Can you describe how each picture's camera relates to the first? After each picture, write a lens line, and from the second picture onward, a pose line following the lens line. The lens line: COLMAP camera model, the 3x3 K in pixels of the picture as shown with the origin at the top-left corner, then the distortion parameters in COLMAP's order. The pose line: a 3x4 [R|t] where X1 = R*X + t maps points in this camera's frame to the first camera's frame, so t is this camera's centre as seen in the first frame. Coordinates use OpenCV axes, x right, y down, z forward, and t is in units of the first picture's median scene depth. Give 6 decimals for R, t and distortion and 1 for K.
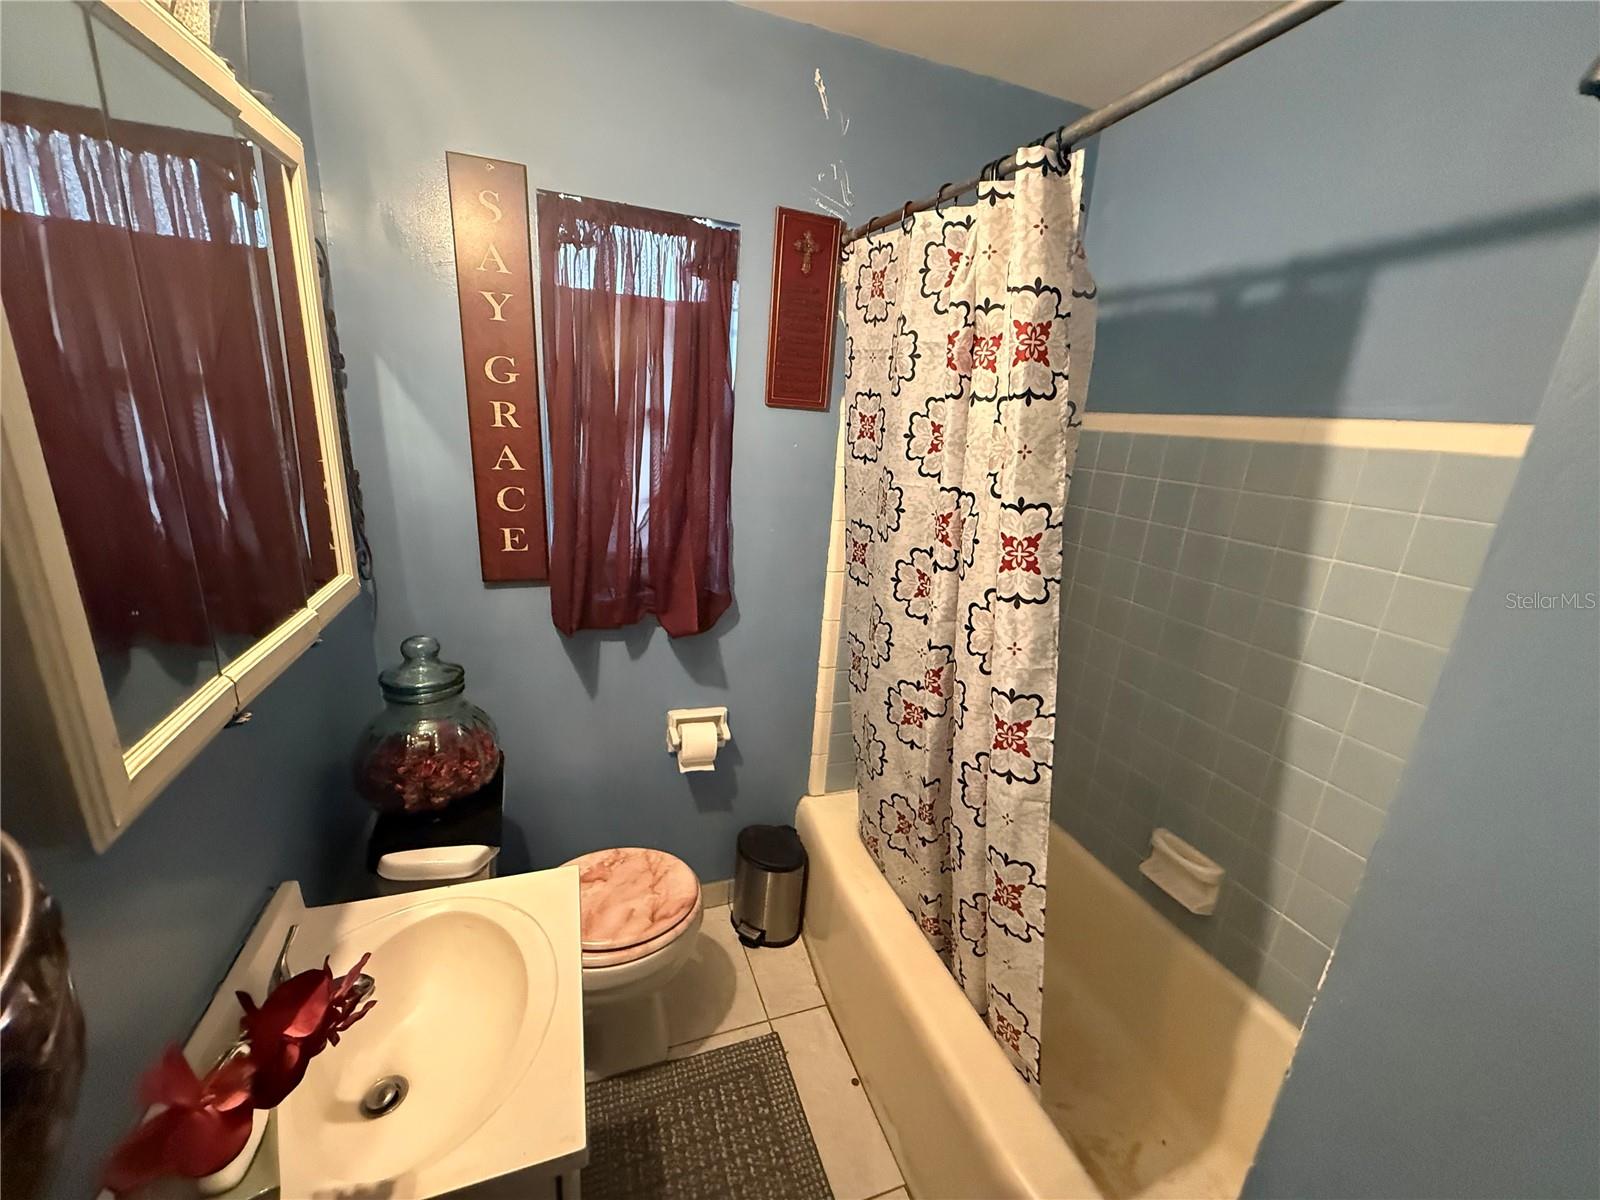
lens RADIAL K [[634.9, 0, 799.2], [0, 634.9, 598.1], [0, 0, 1]] dist [-0.001708, -0.000083]
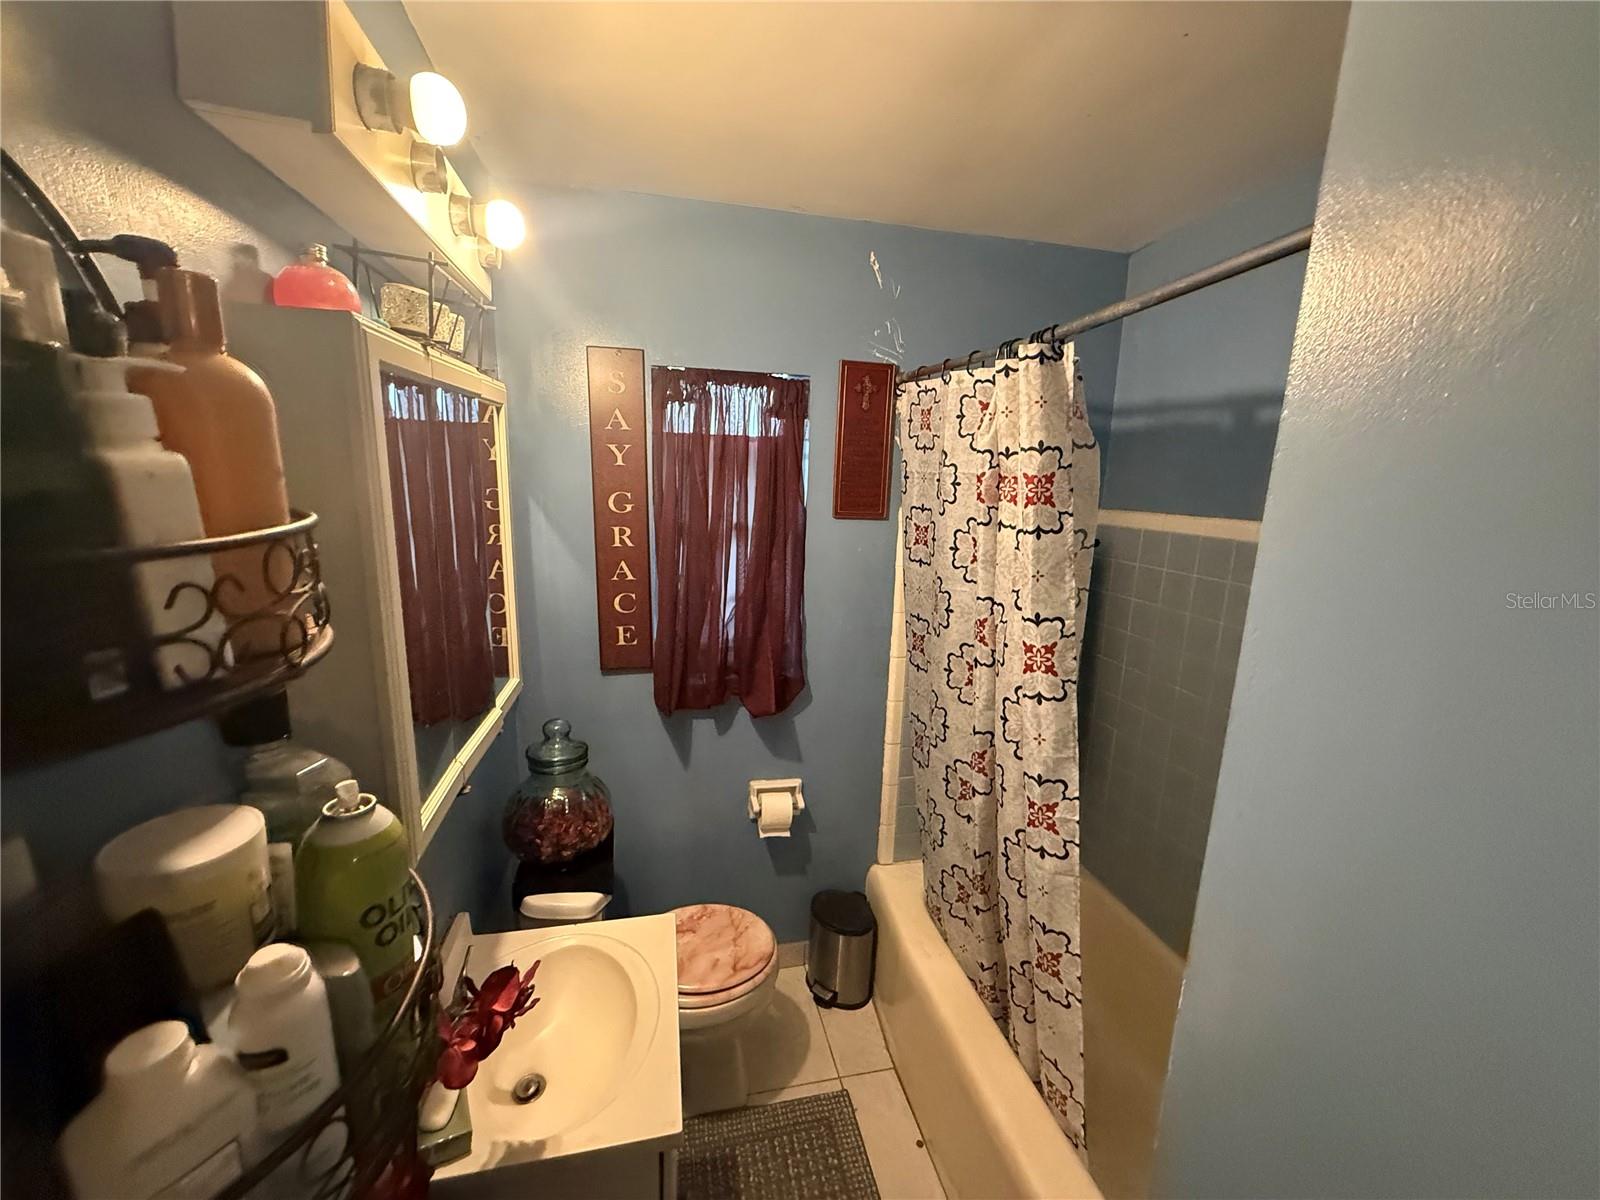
lens RADIAL K [[634.9, 0, 799.2], [0, 634.9, 601.8], [0, 0, 1]] dist [-0.001708, -0.000083]
pose [[0.991300, -0.011944, -0.131080, 0.042122], [-0.000056, 0.995836, -0.091163, -0.048756], [0.131623, 0.090377, 0.987171, -0.173138]]
